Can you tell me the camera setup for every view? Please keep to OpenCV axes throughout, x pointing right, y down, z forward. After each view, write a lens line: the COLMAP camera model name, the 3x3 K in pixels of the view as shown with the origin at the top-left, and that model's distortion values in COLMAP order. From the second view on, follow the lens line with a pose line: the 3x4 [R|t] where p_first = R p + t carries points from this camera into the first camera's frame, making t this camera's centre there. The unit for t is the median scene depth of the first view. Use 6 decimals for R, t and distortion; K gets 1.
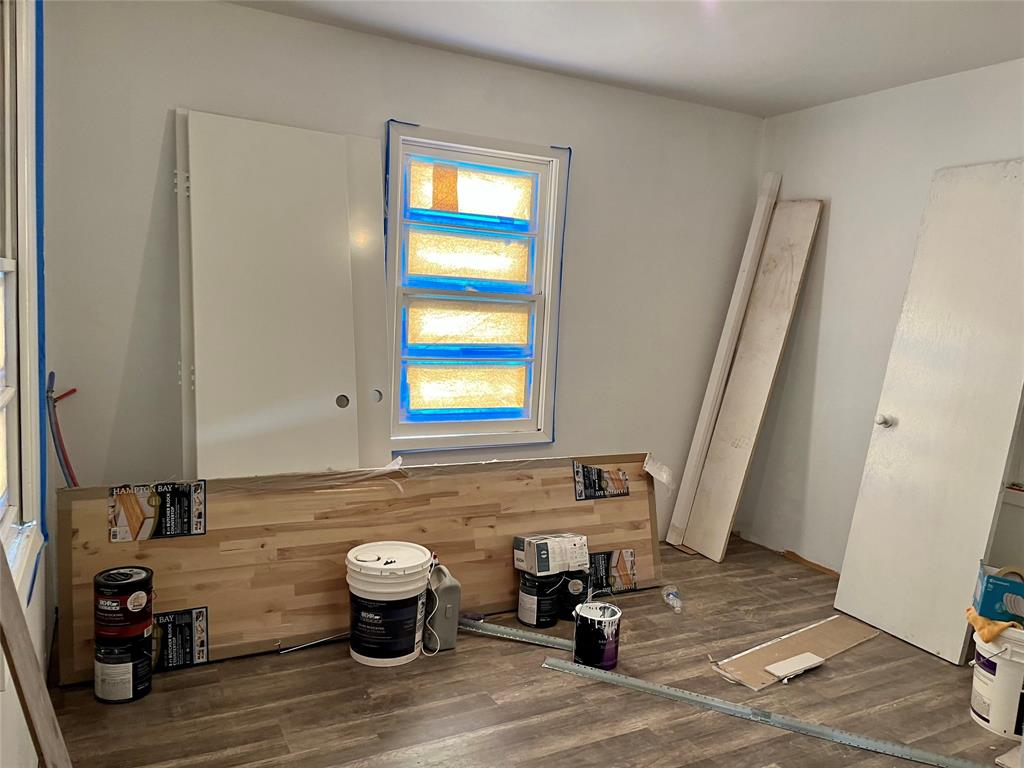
lens RADIAL K [[780.0, 0, 518.0], [0, 780.0, 389.3], [0, 0, 1]] dist [0.066218, -0.082804]
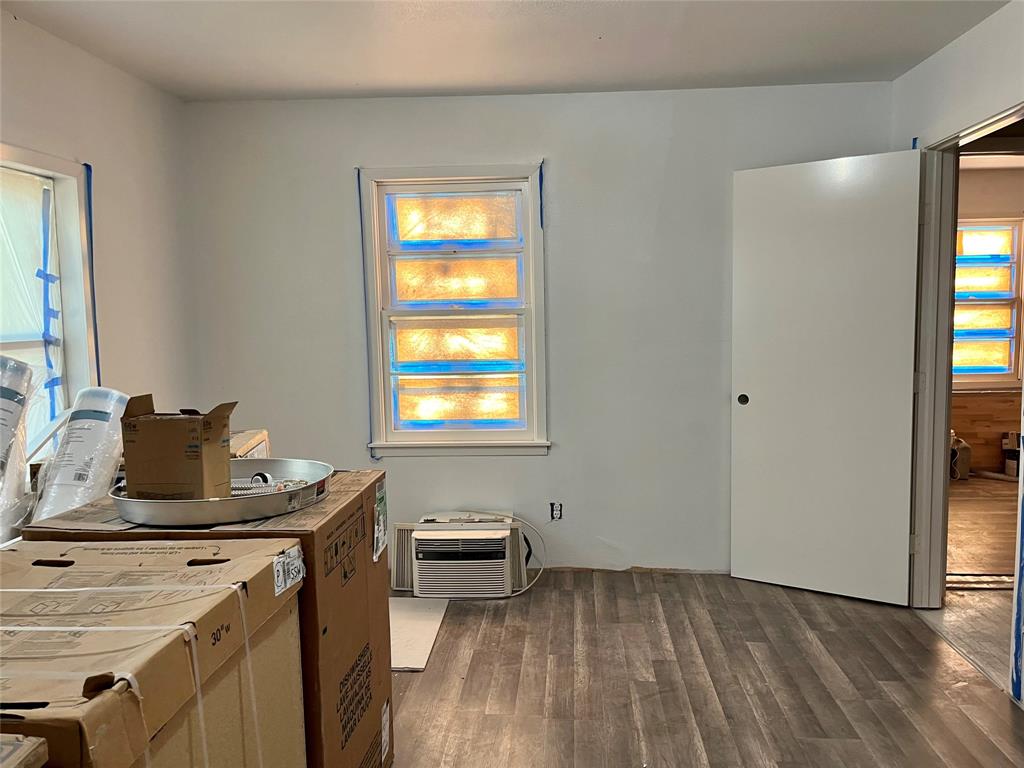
lens RADIAL K [[780.0, 0, 518.0], [0, 780.0, 389.3], [0, 0, 1]] dist [0.066218, -0.082804]
pose [[0.847972, -0.011169, -0.529924, 0.015518], [0.010054, 0.999937, -0.004986, 0.085154], [0.529946, -0.001100, 0.848031, -1.172418]]
